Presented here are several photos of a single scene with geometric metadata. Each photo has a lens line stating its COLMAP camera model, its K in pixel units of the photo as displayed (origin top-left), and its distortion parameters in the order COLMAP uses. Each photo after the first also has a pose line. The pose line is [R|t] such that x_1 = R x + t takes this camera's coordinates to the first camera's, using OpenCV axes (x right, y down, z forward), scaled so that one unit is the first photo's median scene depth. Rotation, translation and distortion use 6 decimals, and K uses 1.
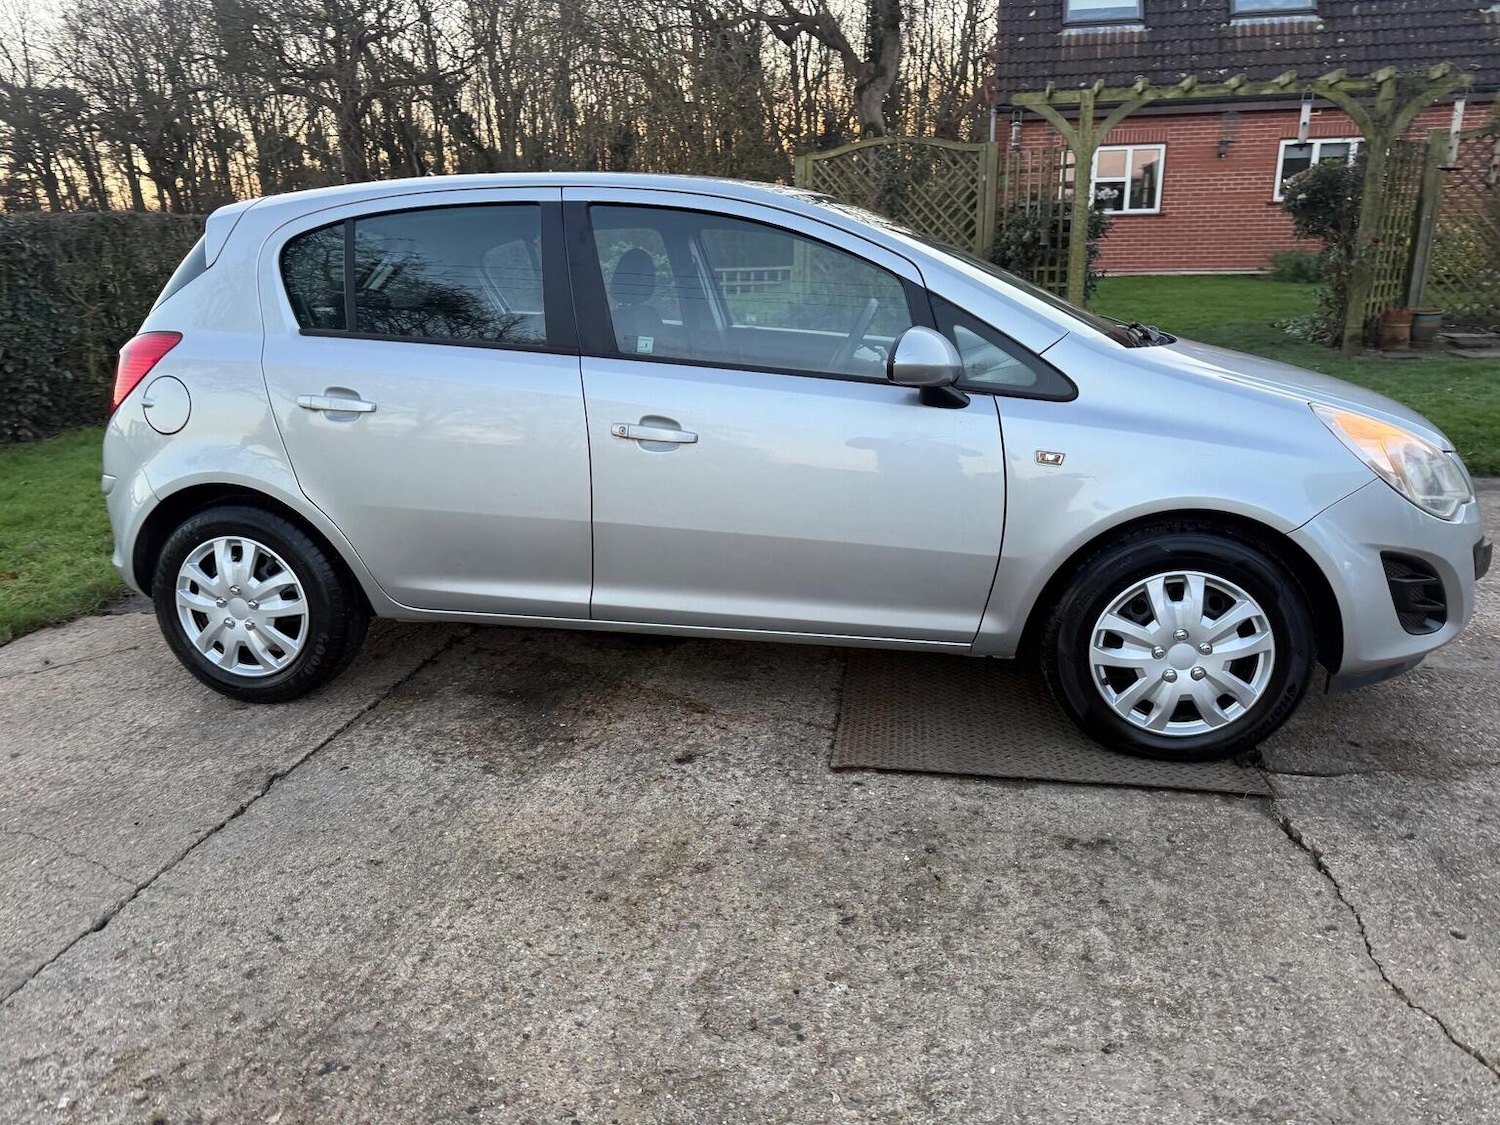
lens RADIAL K [[1060.7, 0, 747.6], [0, 1060.7, 559.4], [0, 0, 1]] dist [0.022978, -0.024874]
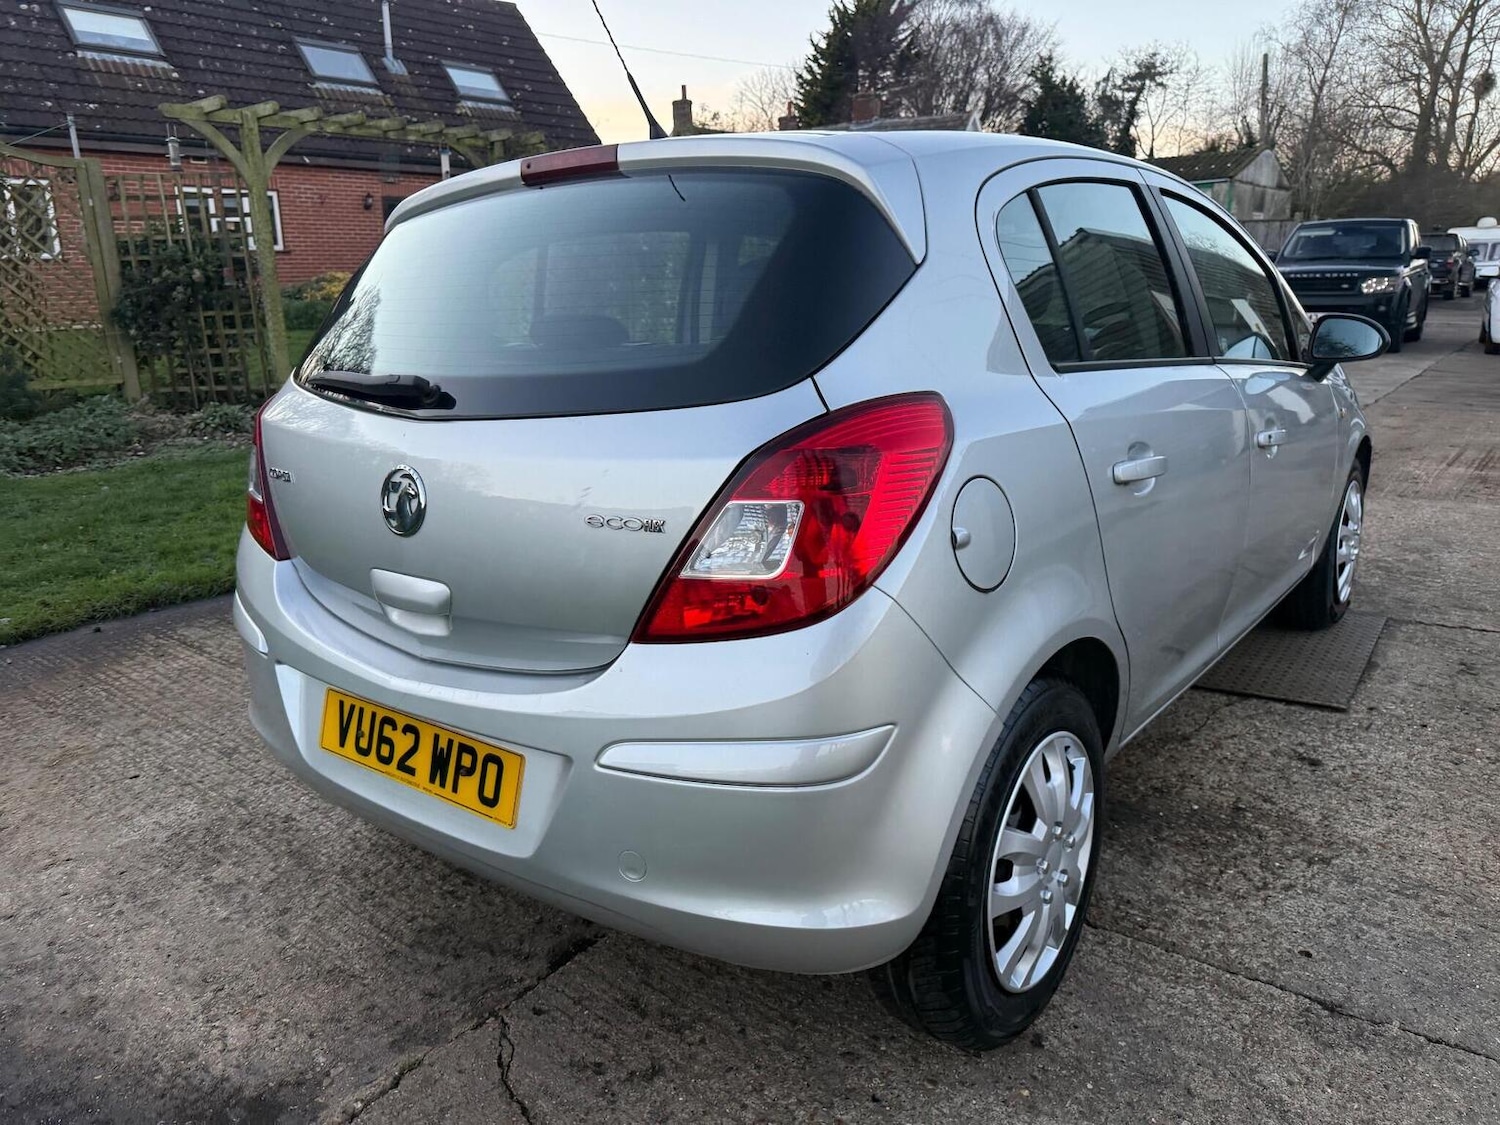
lens RADIAL K [[1060.7, 0, 746.4], [0, 1060.7, 569.5], [0, 0, 1]] dist [0.022978, -0.024874]
pose [[0.459399, -0.228120, 0.858437, -1.067369], [0.263059, 0.958043, 0.113812, -0.222358], [-0.848382, 0.173535, 0.500133, 0.883331]]
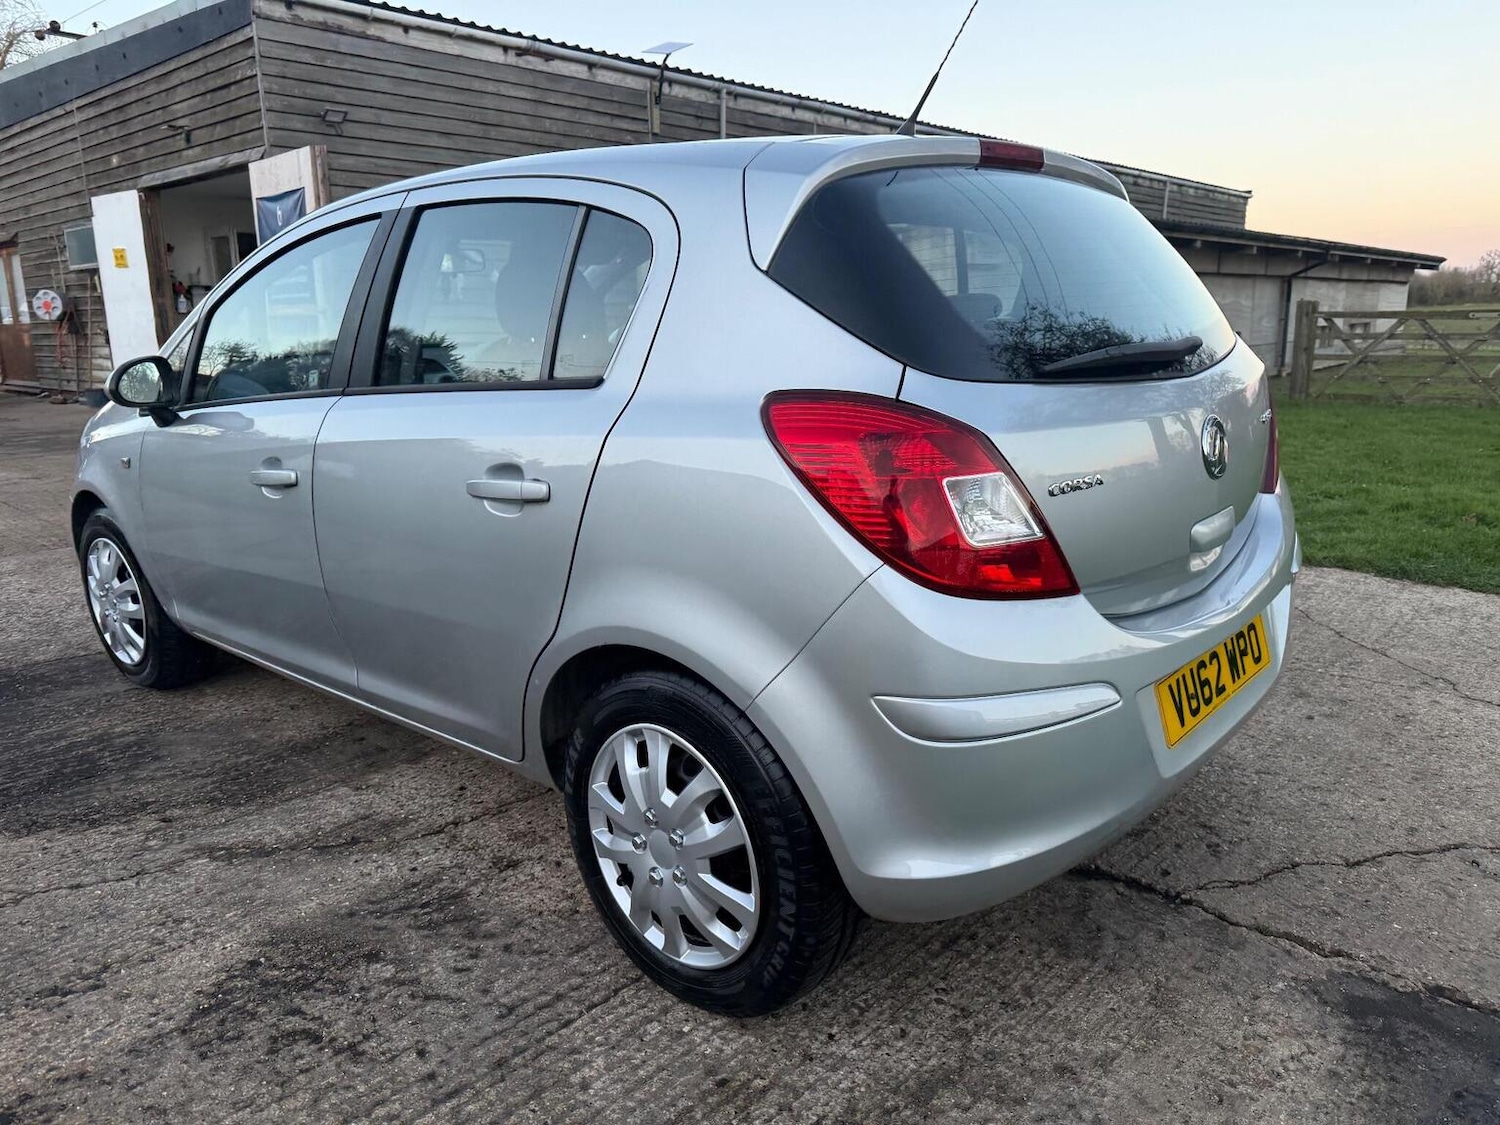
lens RADIAL K [[1060.7, 0, 742.2], [0, 1060.7, 565.8], [0, 0, 1]] dist [0.022978, -0.024874]
pose [[-0.853002, -0.090331, 0.514032, -0.741309], [0.182187, 0.871415, 0.455461, -0.526791], [-0.489077, 0.482159, -0.726861, 1.974874]]
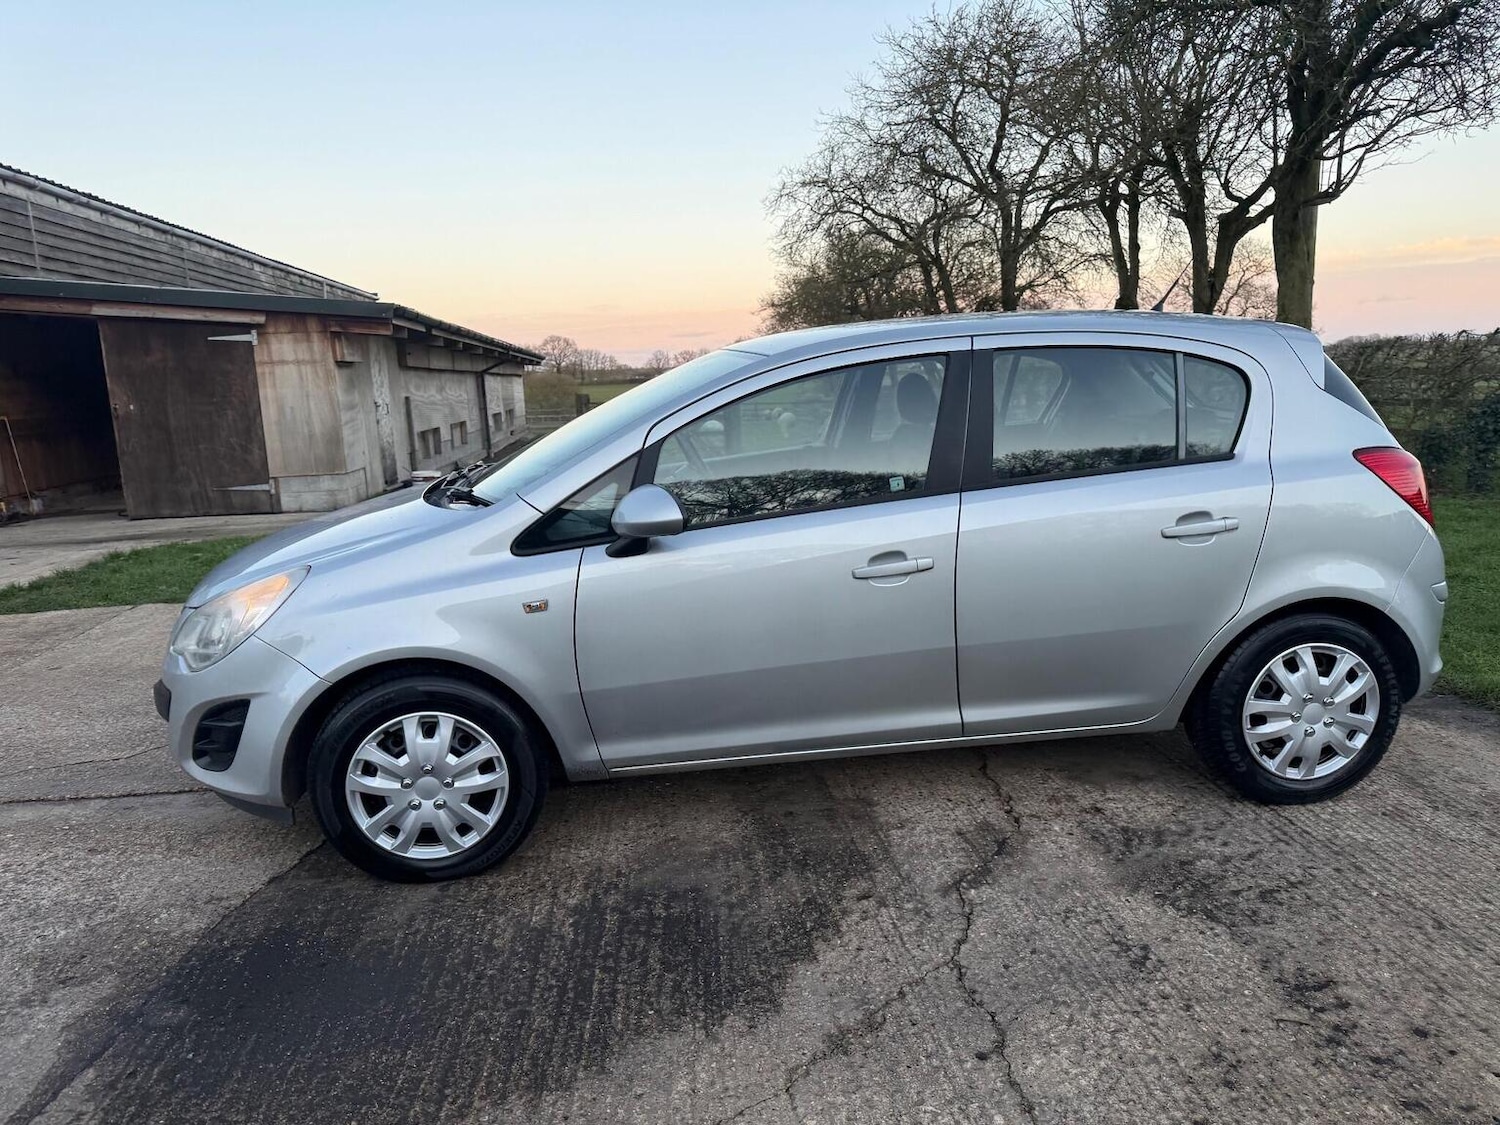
lens RADIAL K [[1060.7, 0, 742.8], [0, 1060.7, 568.9], [0, 0, 1]] dist [0.022978, -0.024874]
pose [[-0.954228, 0.108595, -0.278668, 0.447083], [-0.030630, 0.891367, 0.452246, -0.717203], [0.297507, 0.440081, -0.847241, 2.313085]]
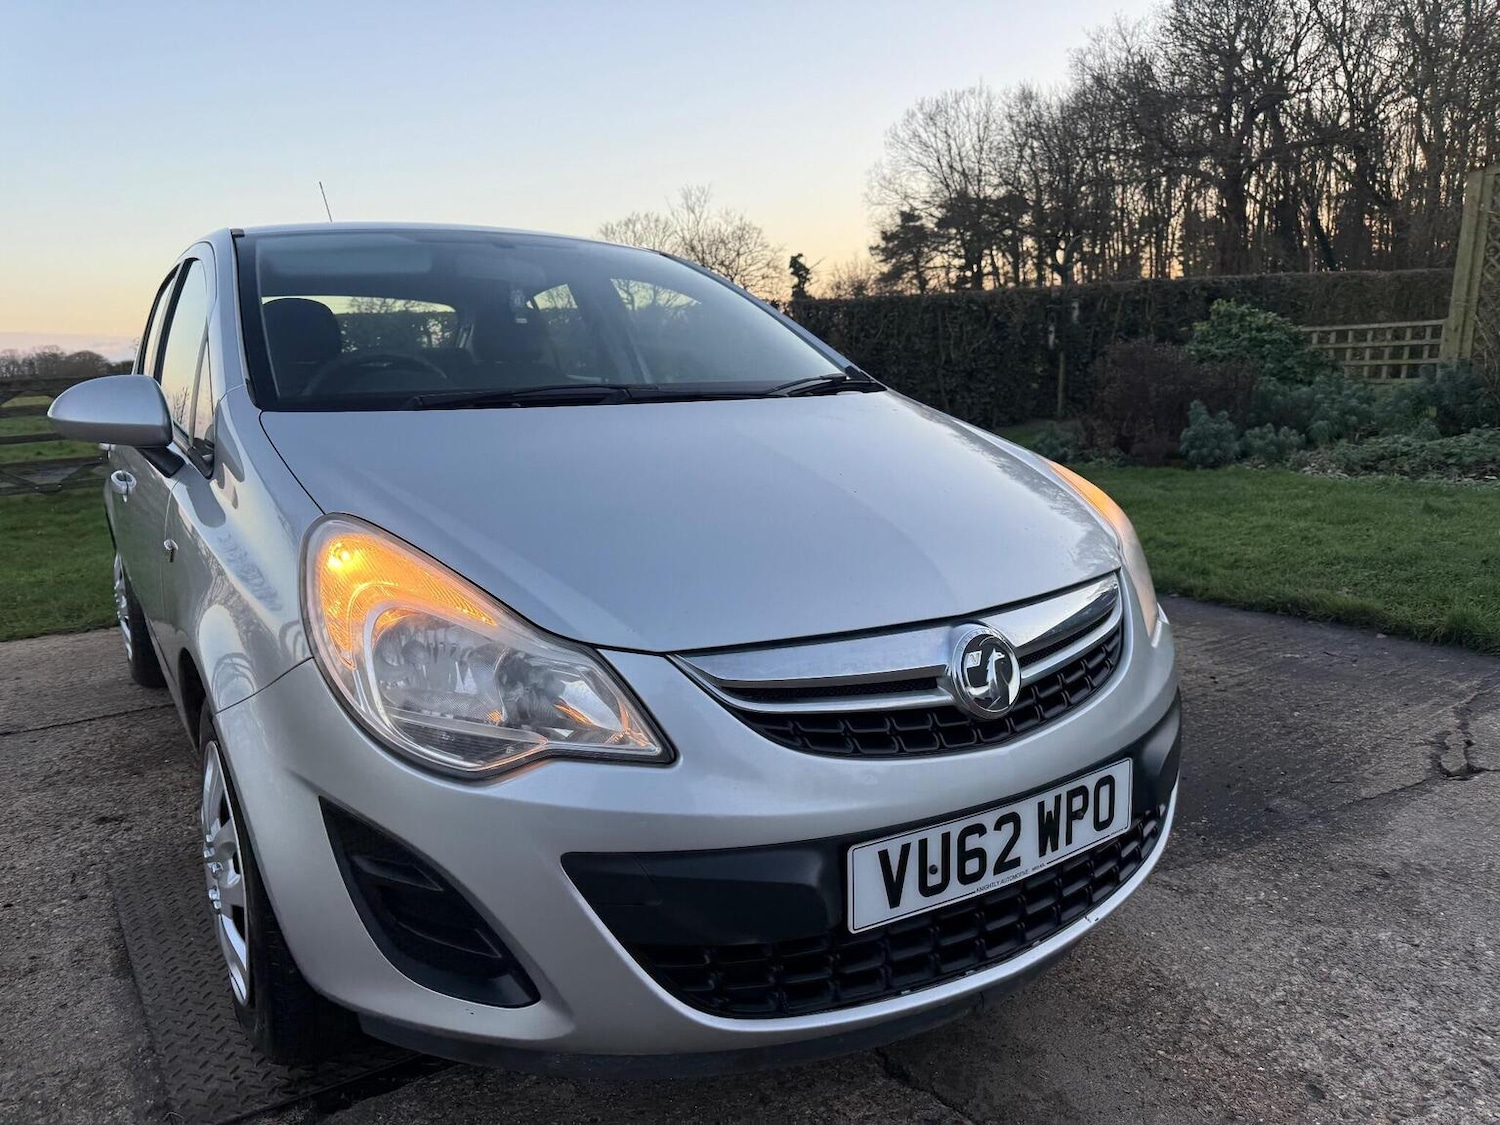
lens RADIAL K [[1060.7, 0, 739.1], [0, 1060.7, 587.0], [0, 0, 1]] dist [0.022978, -0.024874]
pose [[0.689636, 0.141039, -0.710289, 0.967301], [-0.173950, 0.984396, 0.026574, -0.140562], [0.702954, 0.105228, 0.703408, 0.670438]]
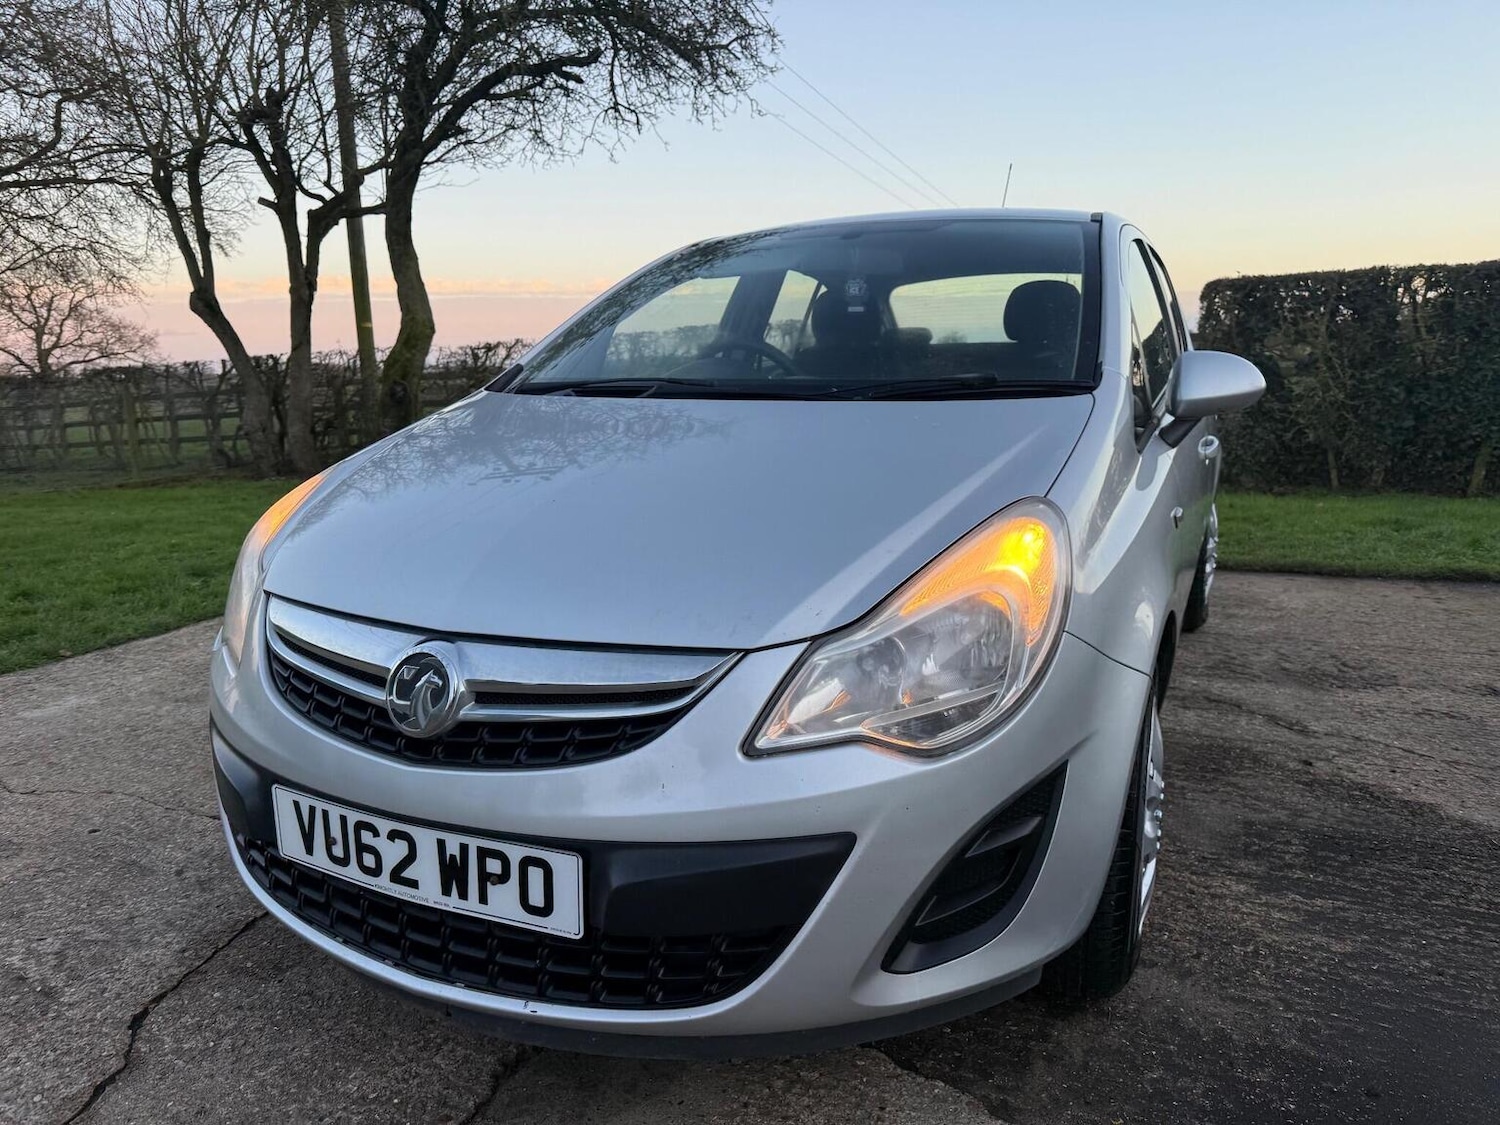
lens RADIAL K [[1060.7, 0, 745.2], [0, 1060.7, 570.2], [0, 0, 1]] dist [0.022978, -0.024874]
pose [[-0.254929, 0.215529, -0.942634, 1.118253], [-0.242034, 0.929588, 0.278002, -0.333500], [0.936179, 0.299020, -0.184814, 1.312273]]
